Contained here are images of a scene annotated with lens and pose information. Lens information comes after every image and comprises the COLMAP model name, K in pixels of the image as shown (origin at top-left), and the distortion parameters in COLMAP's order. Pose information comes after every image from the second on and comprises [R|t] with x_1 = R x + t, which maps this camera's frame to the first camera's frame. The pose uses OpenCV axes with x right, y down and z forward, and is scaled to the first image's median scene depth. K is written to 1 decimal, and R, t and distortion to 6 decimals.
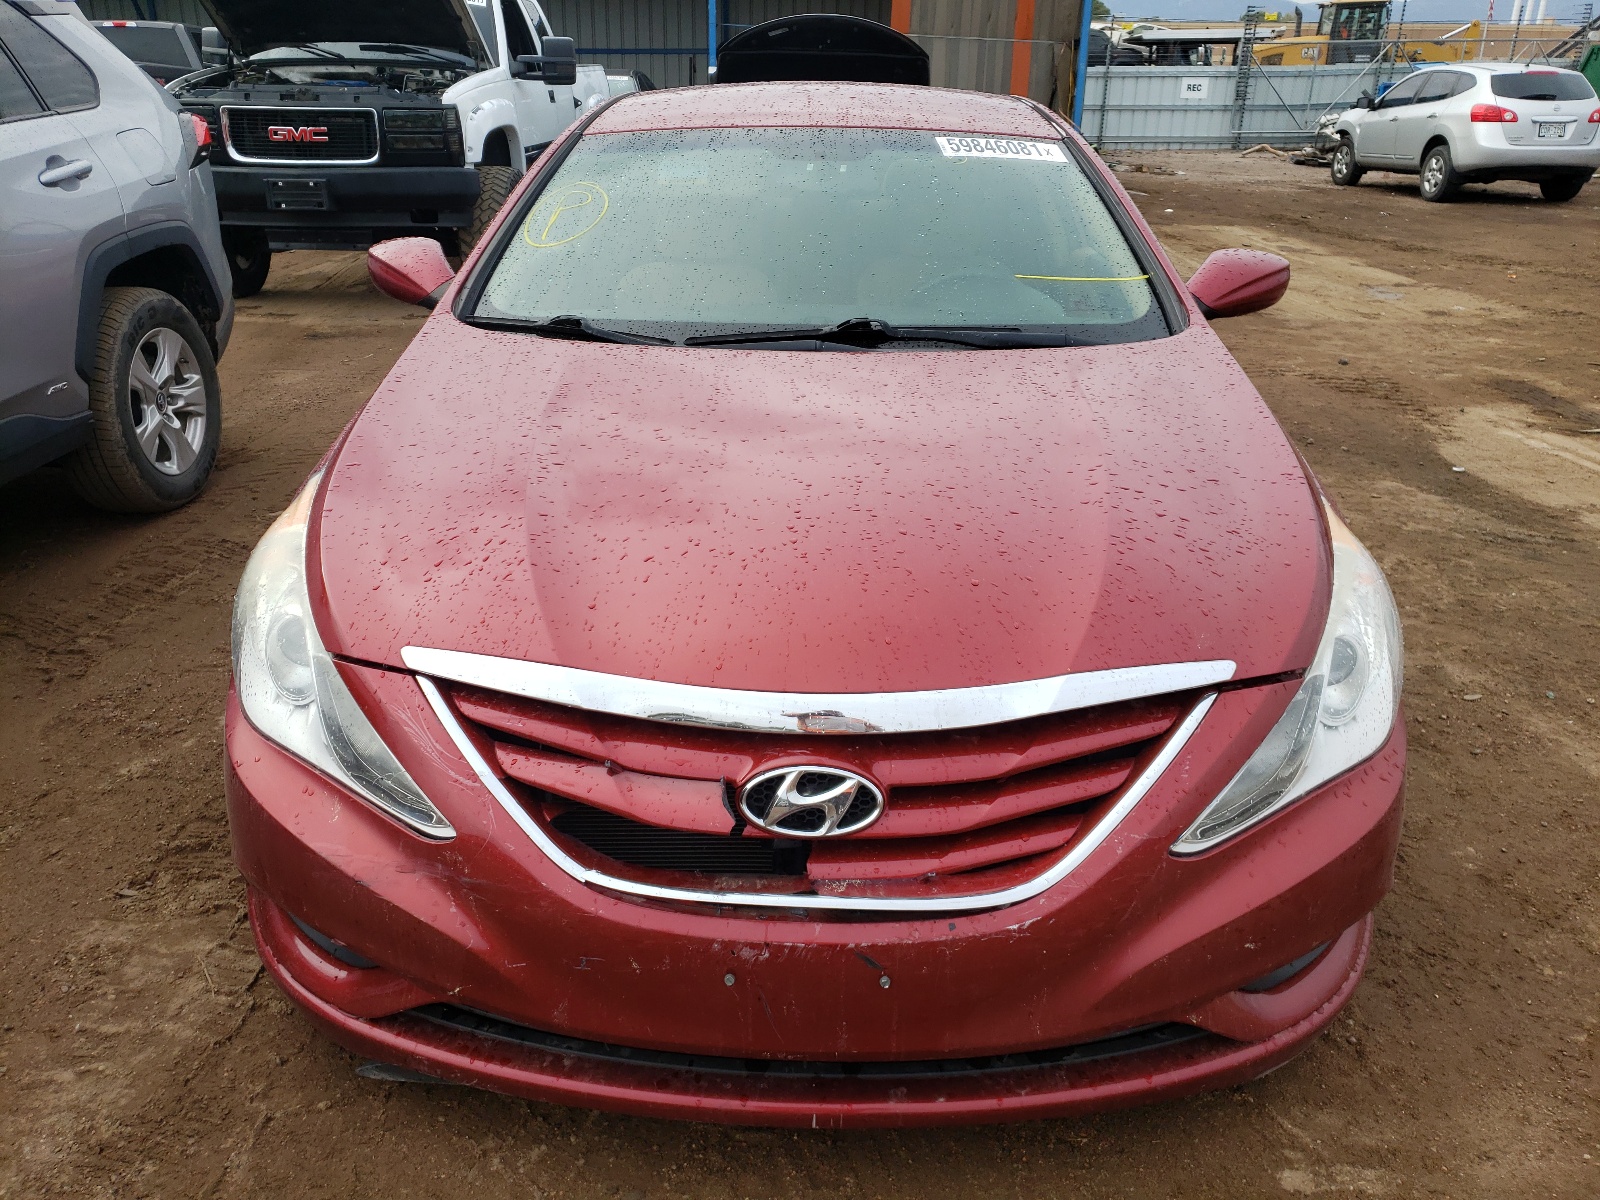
lens RADIAL K [[1290.6, 0, 800.0], [0, 1290.6, 493.4], [0, 0, 1]] dist [0.014458, 0.013225]
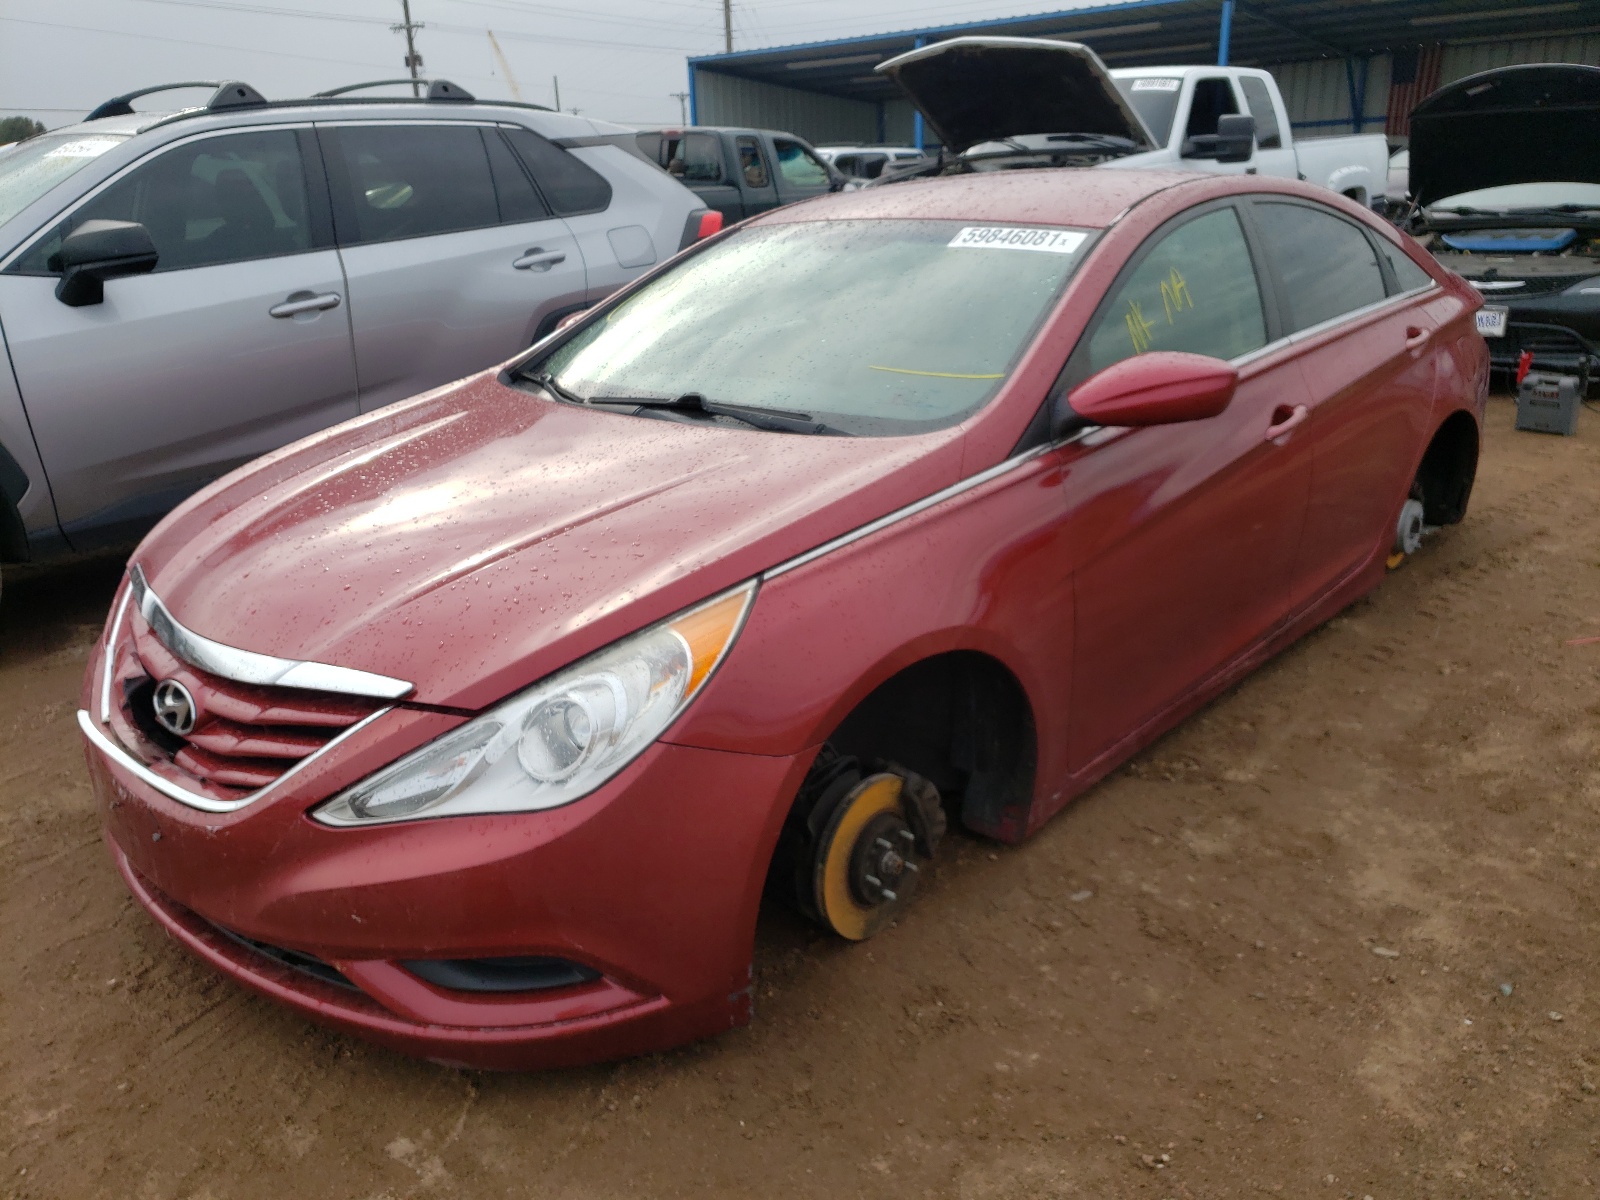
lens RADIAL K [[1301.6, 0, 794.8], [0, 1301.6, 528.2], [0, 0, 1]] dist [0.011738, 0.002979]
pose [[0.733812, 0.139912, -0.664789, 1.182639], [-0.159595, 0.986680, 0.031492, -0.090886], [0.660341, 0.082987, 0.746367, 0.289977]]
